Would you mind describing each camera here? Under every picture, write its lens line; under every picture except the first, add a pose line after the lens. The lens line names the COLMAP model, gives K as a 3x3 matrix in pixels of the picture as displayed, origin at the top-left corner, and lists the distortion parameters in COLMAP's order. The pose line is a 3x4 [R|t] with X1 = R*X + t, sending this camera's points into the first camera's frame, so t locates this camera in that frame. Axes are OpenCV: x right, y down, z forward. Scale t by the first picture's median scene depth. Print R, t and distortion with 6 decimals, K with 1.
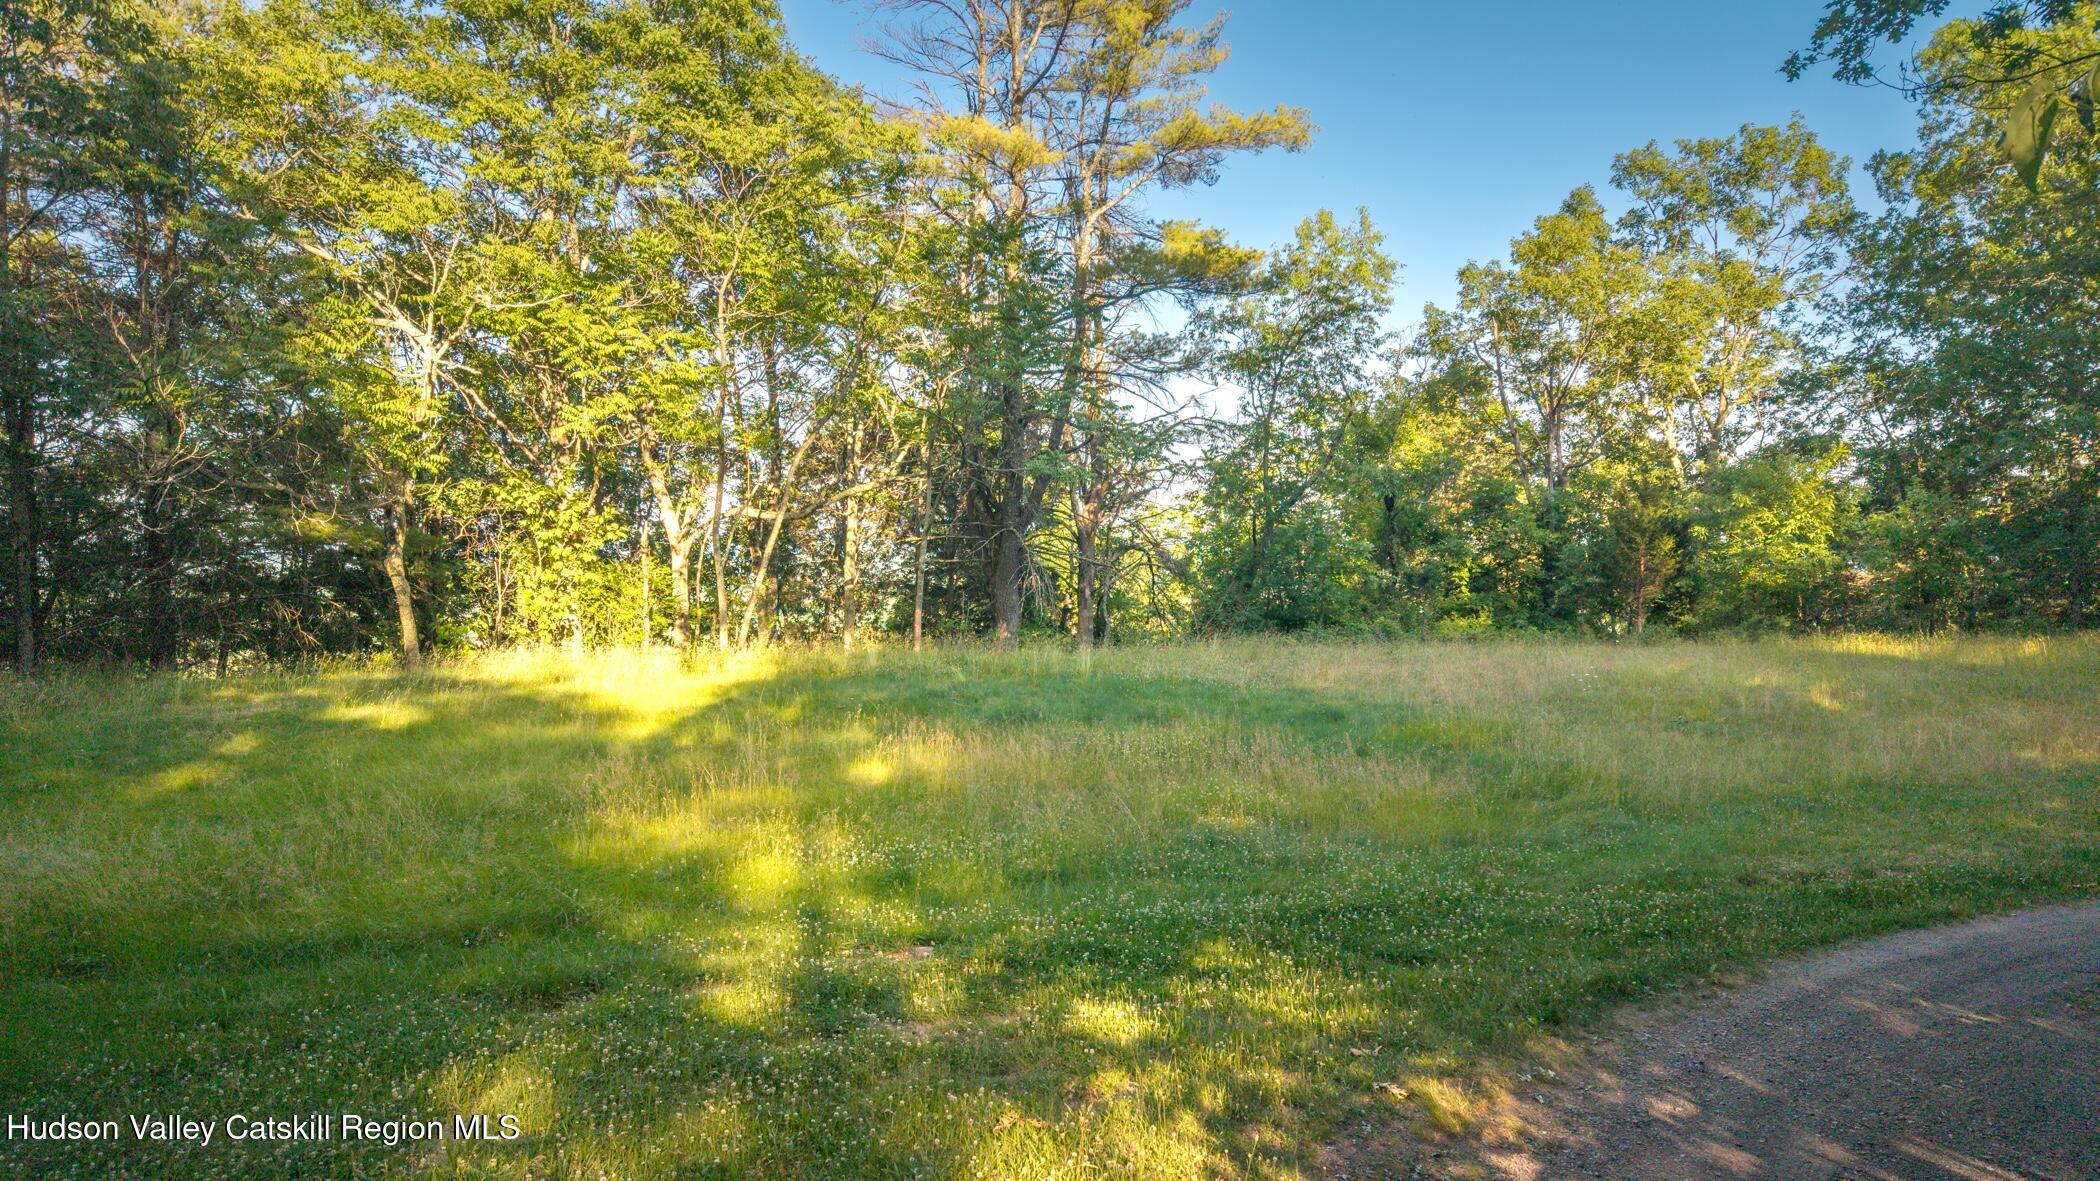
lens RADIAL K [[1414.8, 0, 1050.0], [0, 1414.8, 590.5], [0, 0, 1]] dist [0.037425, -0.081320]
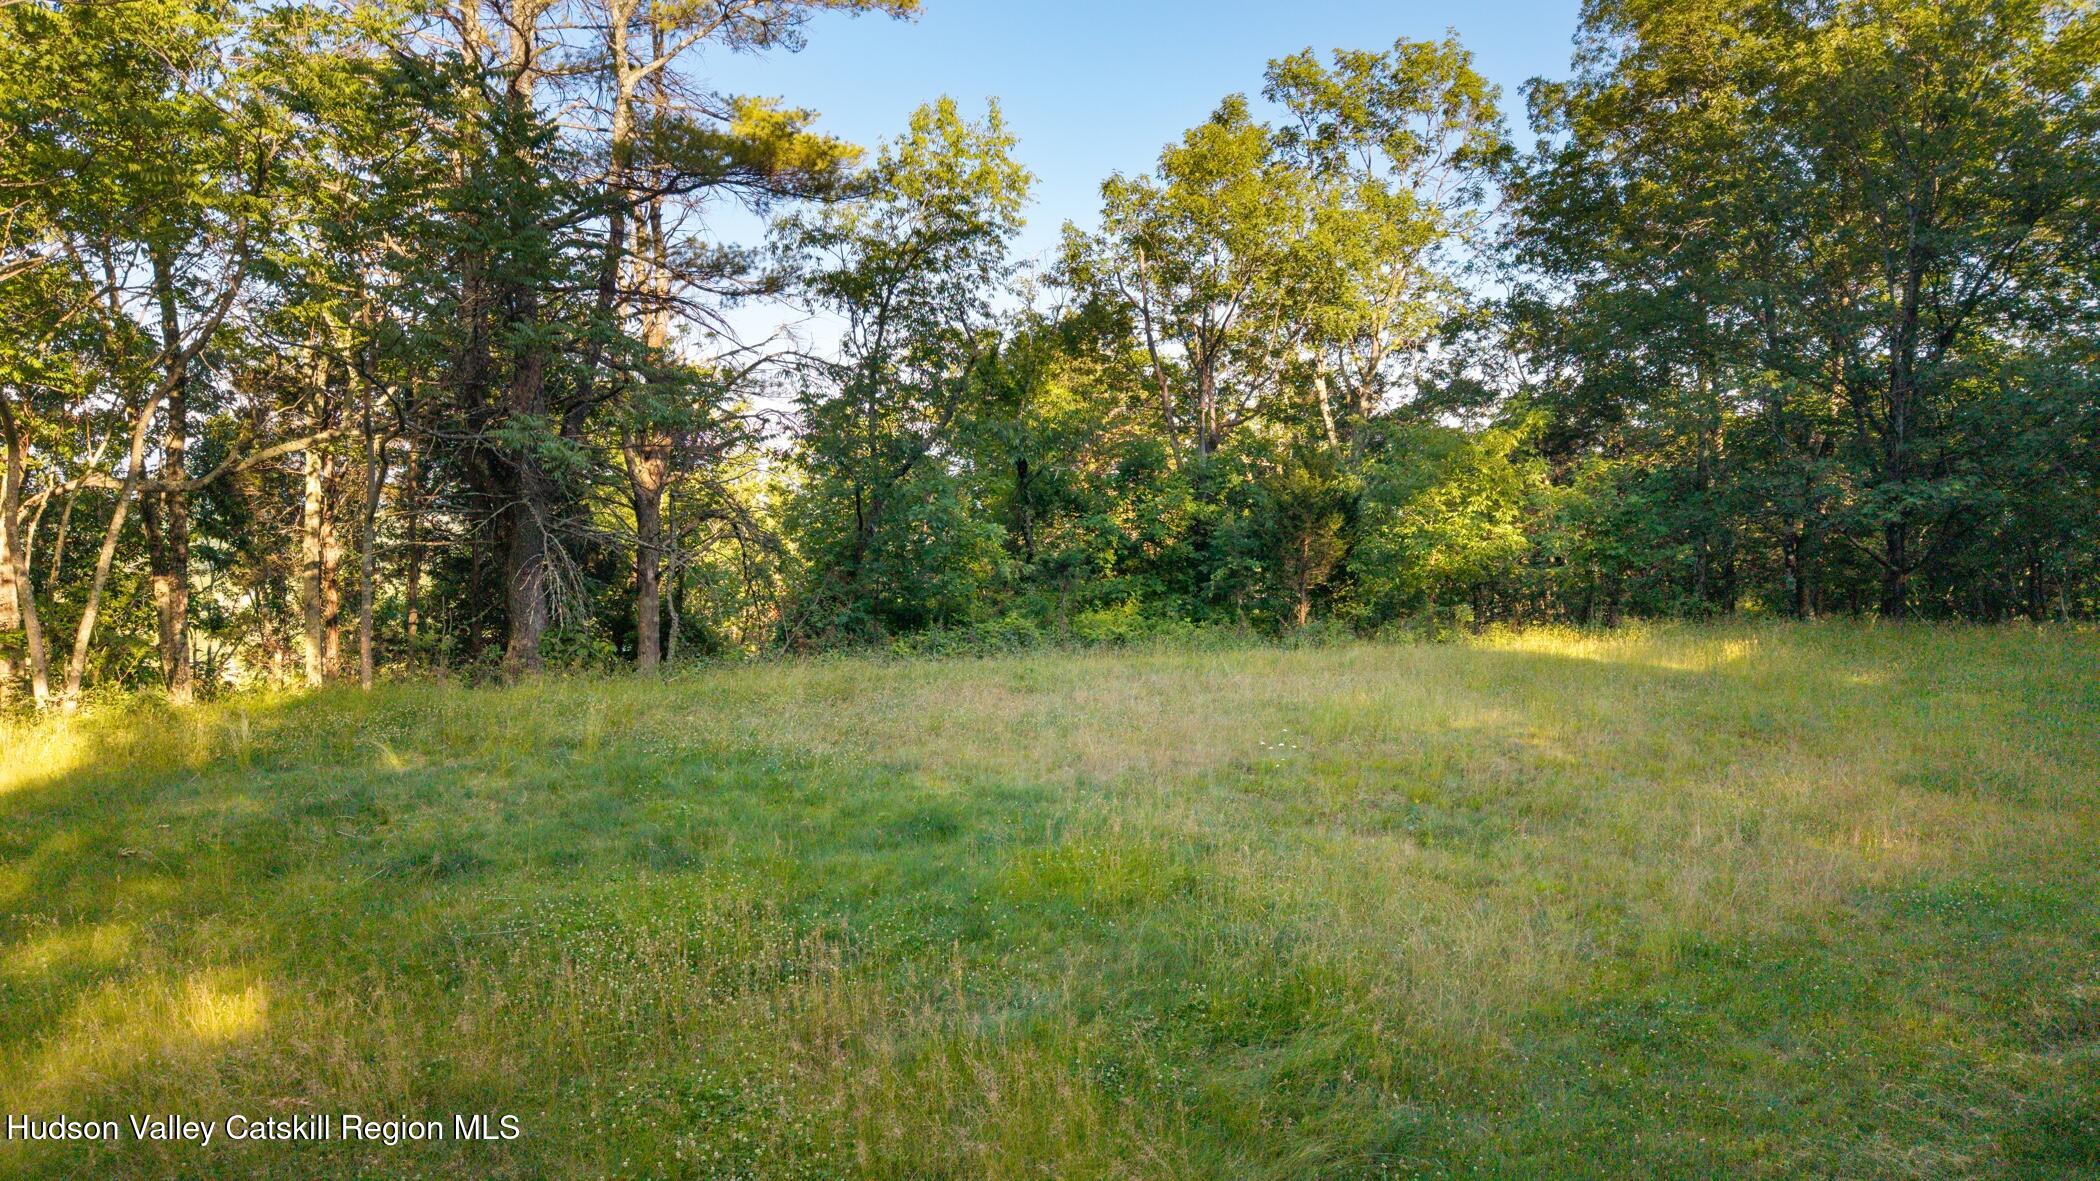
lens RADIAL K [[1460.2, 0, 1050.0], [0, 1460.2, 590.5], [0, 0, 1]] dist [0.196668, -0.456774]
pose [[0.967893, -0.011729, 0.251091, 0.036626], [-0.001543, 0.998615, 0.052595, -0.032710], [-0.251360, -0.051294, 0.966534, 0.152967]]
